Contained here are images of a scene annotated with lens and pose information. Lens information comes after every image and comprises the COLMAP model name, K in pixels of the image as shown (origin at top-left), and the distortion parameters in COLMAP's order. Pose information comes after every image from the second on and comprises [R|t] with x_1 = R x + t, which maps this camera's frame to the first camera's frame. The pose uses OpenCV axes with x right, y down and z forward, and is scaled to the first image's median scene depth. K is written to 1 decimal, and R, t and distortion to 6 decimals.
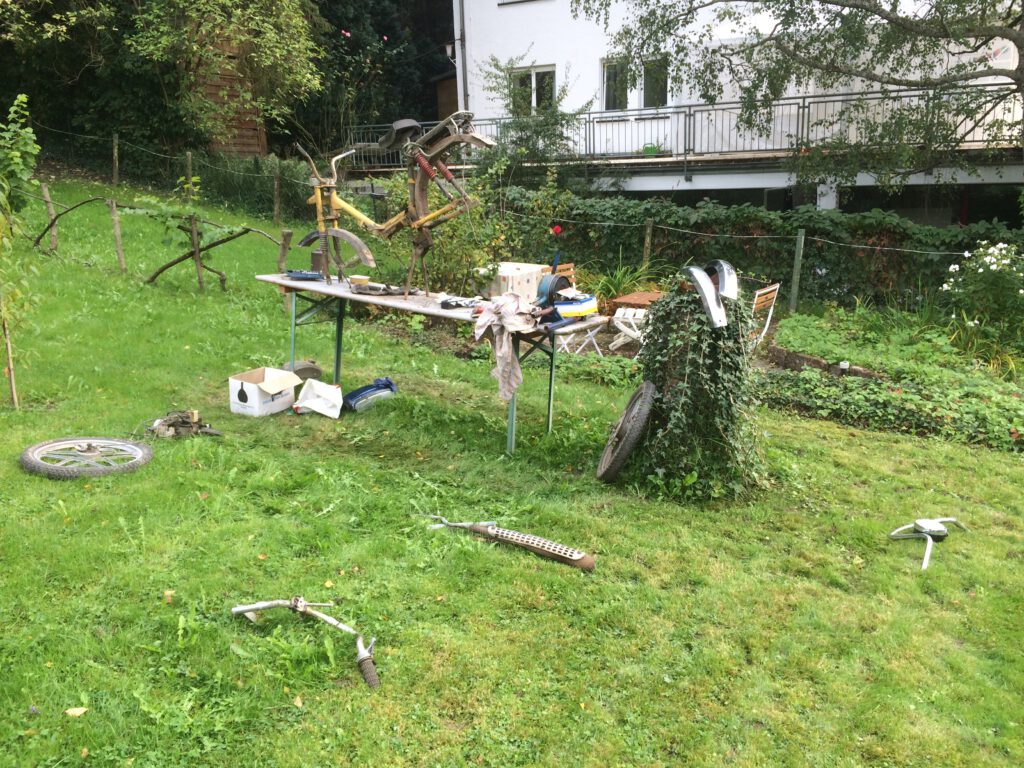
lens RADIAL K [[866.1, 0, 512.1], [0, 866.1, 347.4], [0, 0, 1]] dist [0.111402, -0.144218]
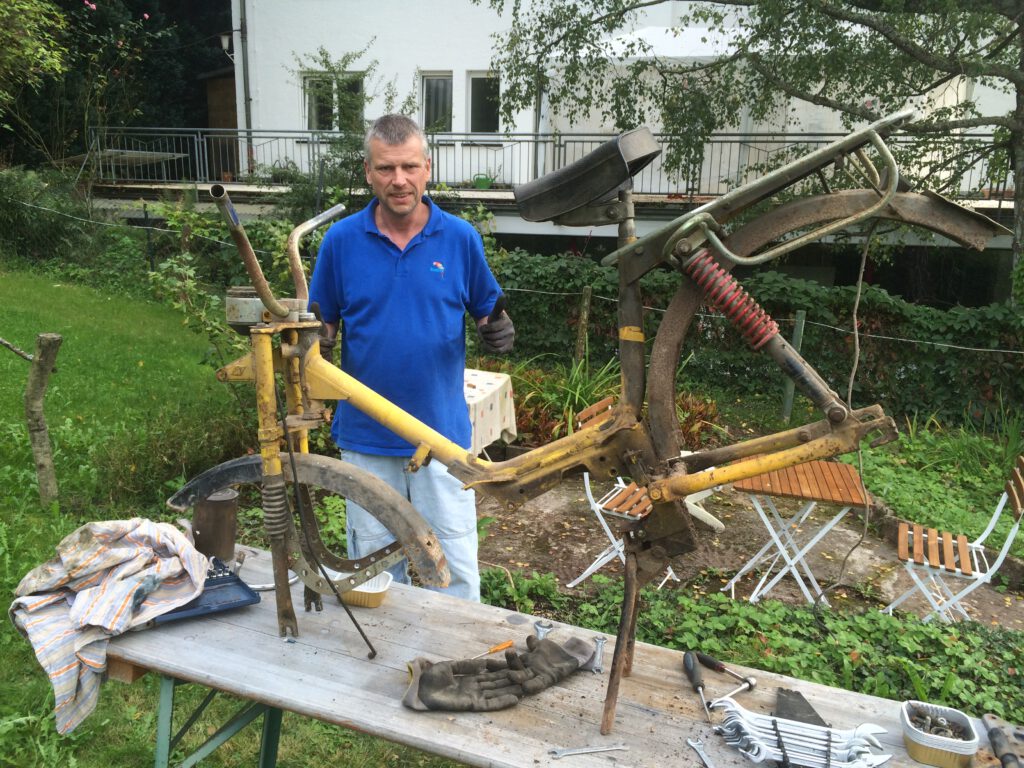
lens RADIAL K [[866.1, 0, 512.1], [0, 866.1, 347.4], [0, 0, 1]] dist [0.111402, -0.144218]
pose [[0.958508, -0.000303, 0.285066, -0.076536], [0.007018, 0.999721, -0.022534, -0.057561], [-0.284980, 0.023600, 0.958243, 0.231716]]
